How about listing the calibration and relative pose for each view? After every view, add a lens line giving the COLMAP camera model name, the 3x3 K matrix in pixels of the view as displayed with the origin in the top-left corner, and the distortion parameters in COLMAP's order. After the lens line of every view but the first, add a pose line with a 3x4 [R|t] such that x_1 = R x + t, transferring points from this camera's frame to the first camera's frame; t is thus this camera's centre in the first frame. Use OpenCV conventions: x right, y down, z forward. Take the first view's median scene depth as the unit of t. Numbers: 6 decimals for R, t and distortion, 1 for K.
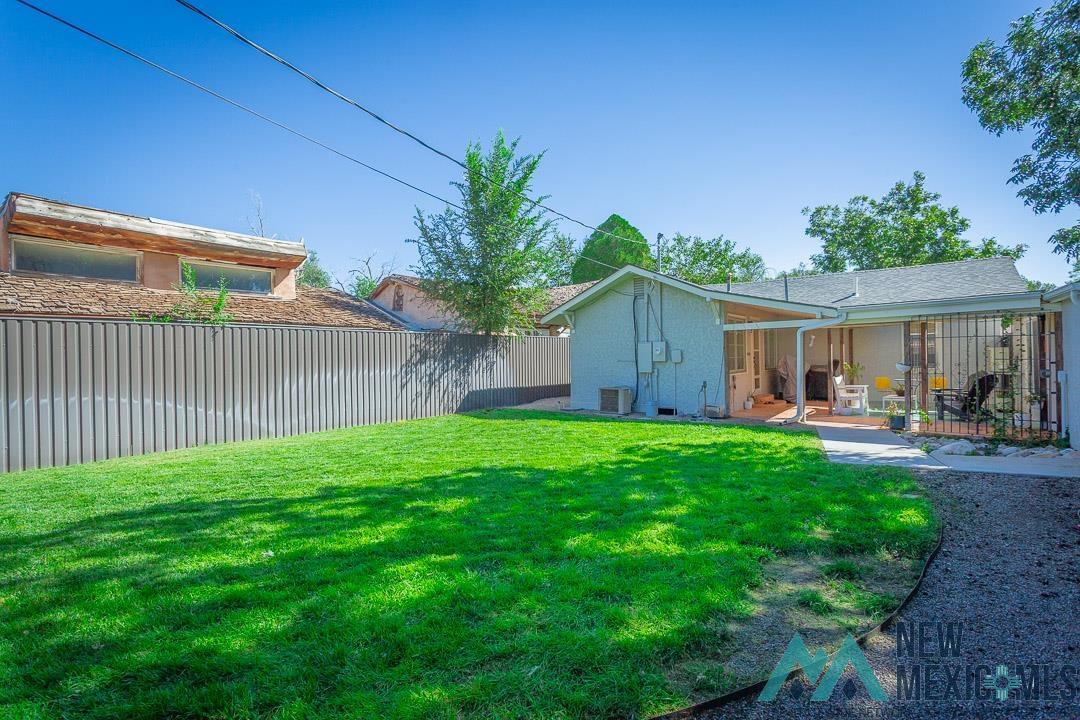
lens RADIAL K [[522.4, 0, 540.0], [0, 522.4, 360.0], [0, 0, 1]] dist [0.003467, 0.000371]
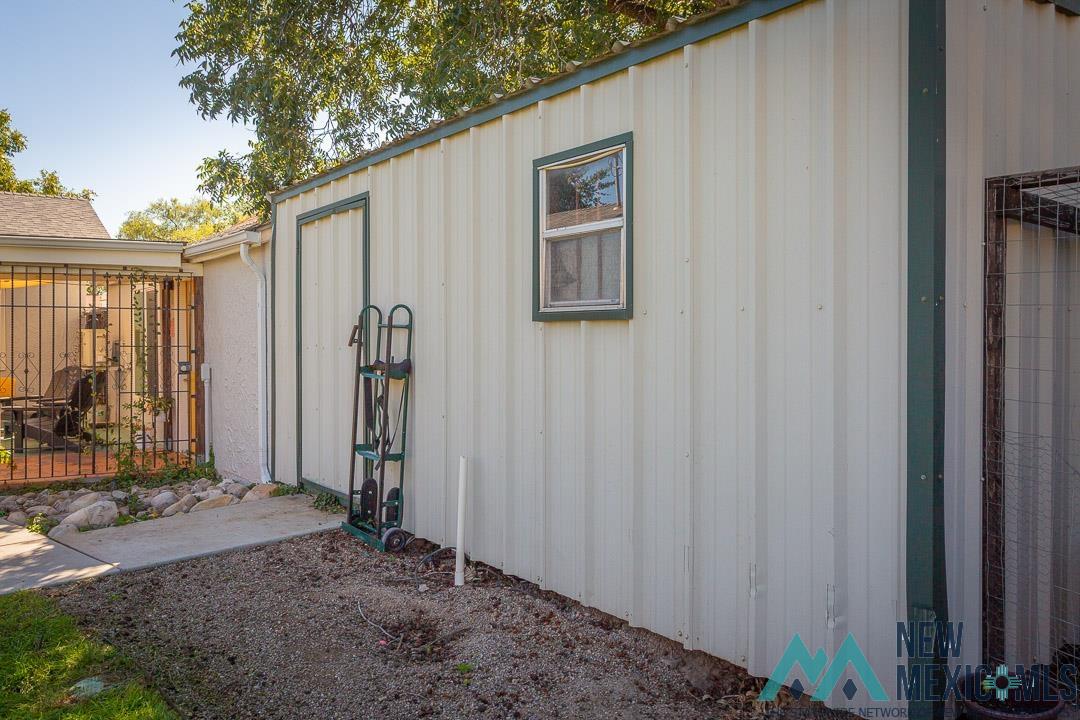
lens RADIAL K [[777.6, 0, 541.5], [0, 777.6, 316.3], [0, 0, 1]] dist [0.002899, 0.002946]
pose [[0.259939, 0.041788, 0.964720, 0.112369], [0.000146, 0.999061, -0.043314, 0.003366], [-0.965625, 0.011400, 0.259689, 0.272147]]
